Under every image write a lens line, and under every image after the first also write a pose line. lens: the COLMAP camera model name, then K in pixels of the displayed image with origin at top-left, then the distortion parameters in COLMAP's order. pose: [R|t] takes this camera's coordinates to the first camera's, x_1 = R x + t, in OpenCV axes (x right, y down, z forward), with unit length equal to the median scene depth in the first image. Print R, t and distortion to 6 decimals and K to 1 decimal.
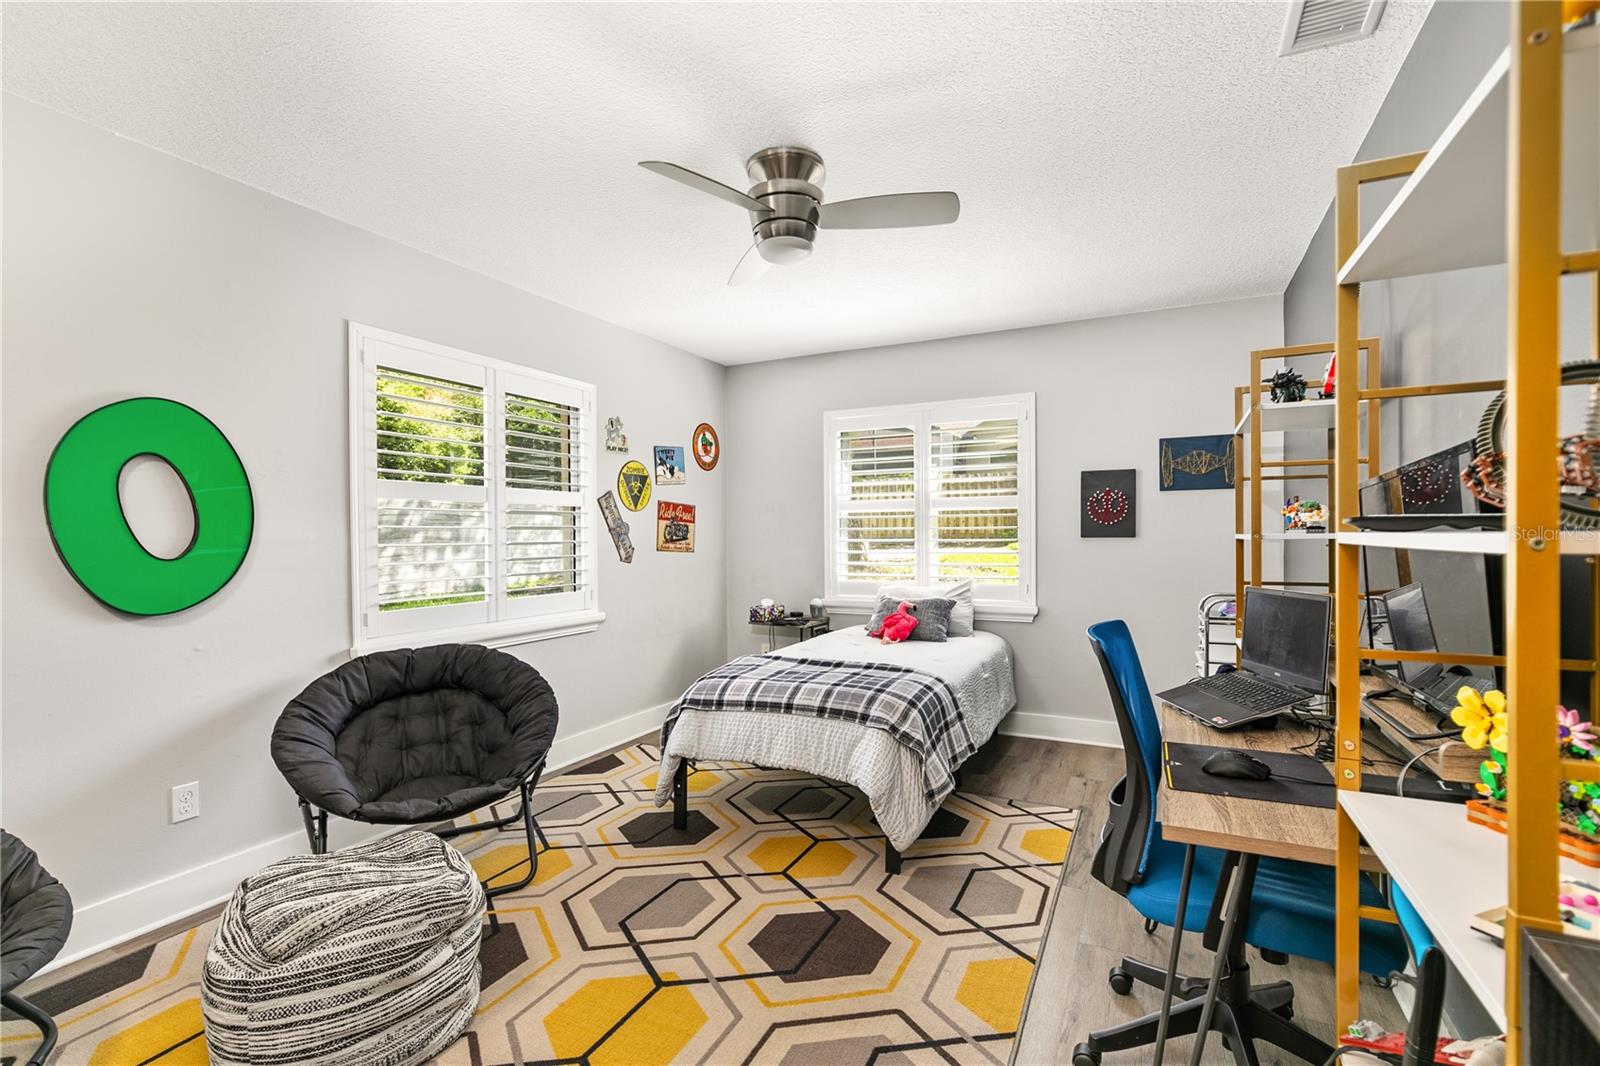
lens RADIAL K [[735.8, 0, 794.4], [0, 735.8, 543.2], [0, 0, 1]] dist [-0.035342, 0.009217]
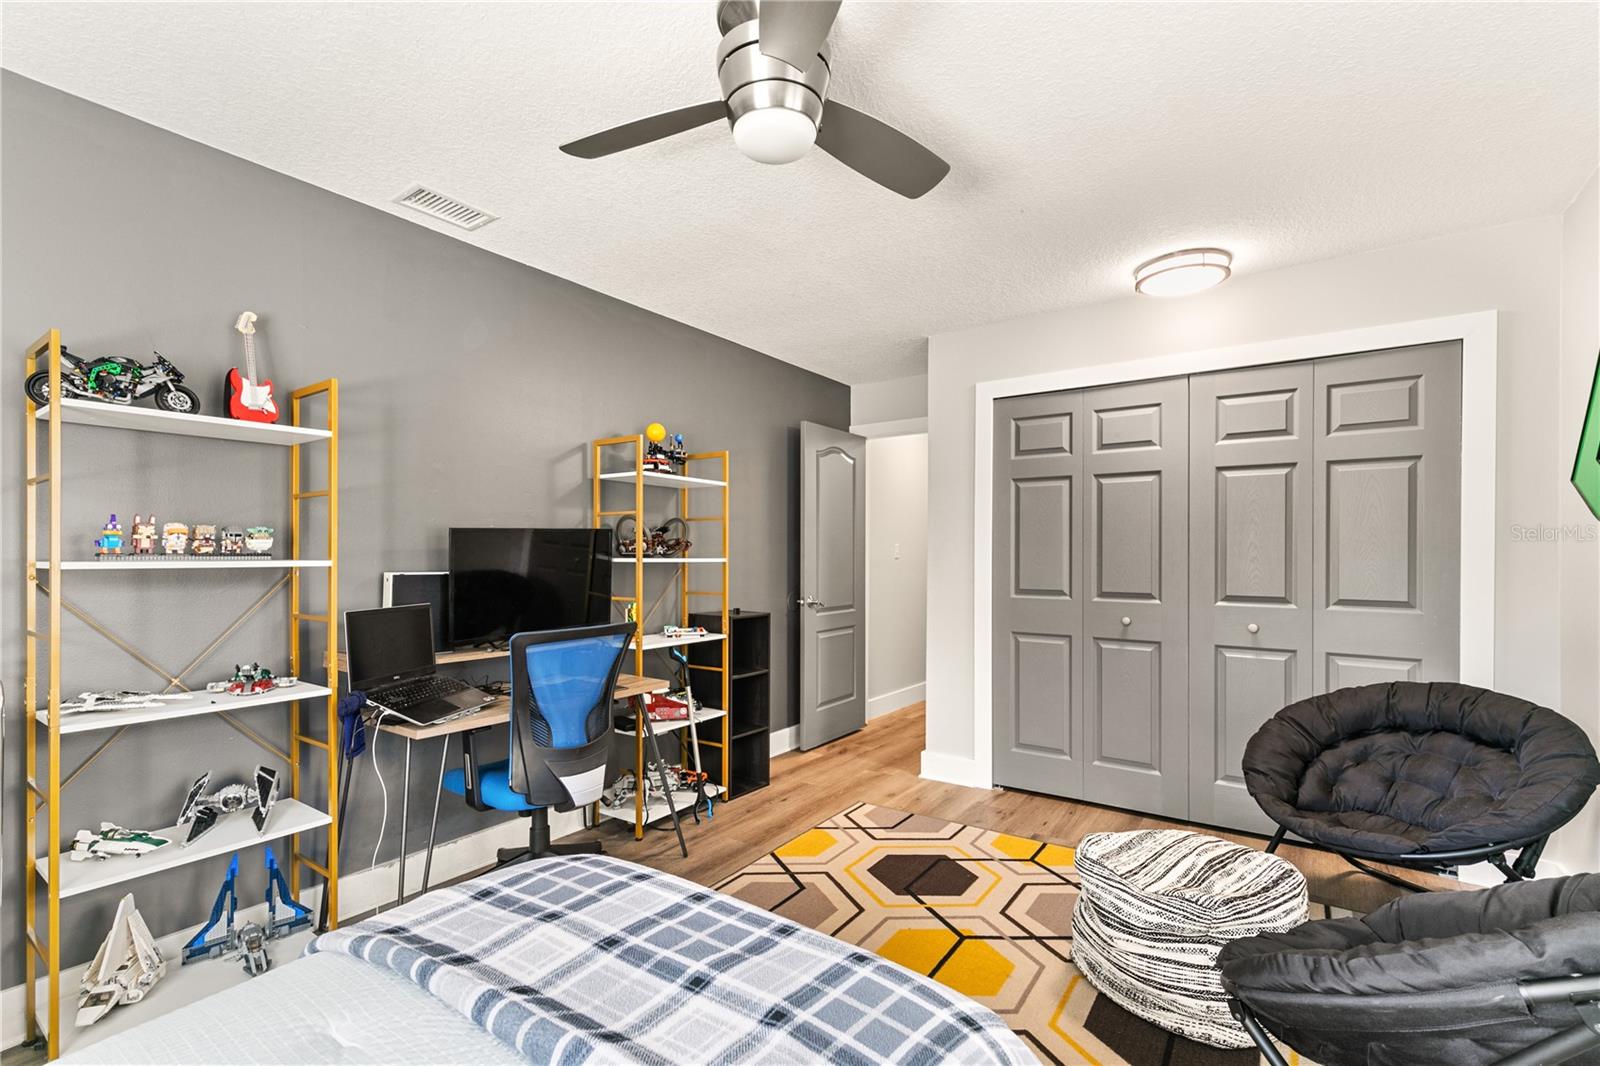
lens RADIAL K [[735.8, 0, 794.4], [0, 735.8, 543.2], [0, 0, 1]] dist [-0.035342, 0.009217]
pose [[-0.989464, 0.005455, 0.144679, 0.064247], [0.005831, 0.999981, 0.002179, -0.038281], [-0.144664, 0.003000, -0.989476, 2.162901]]
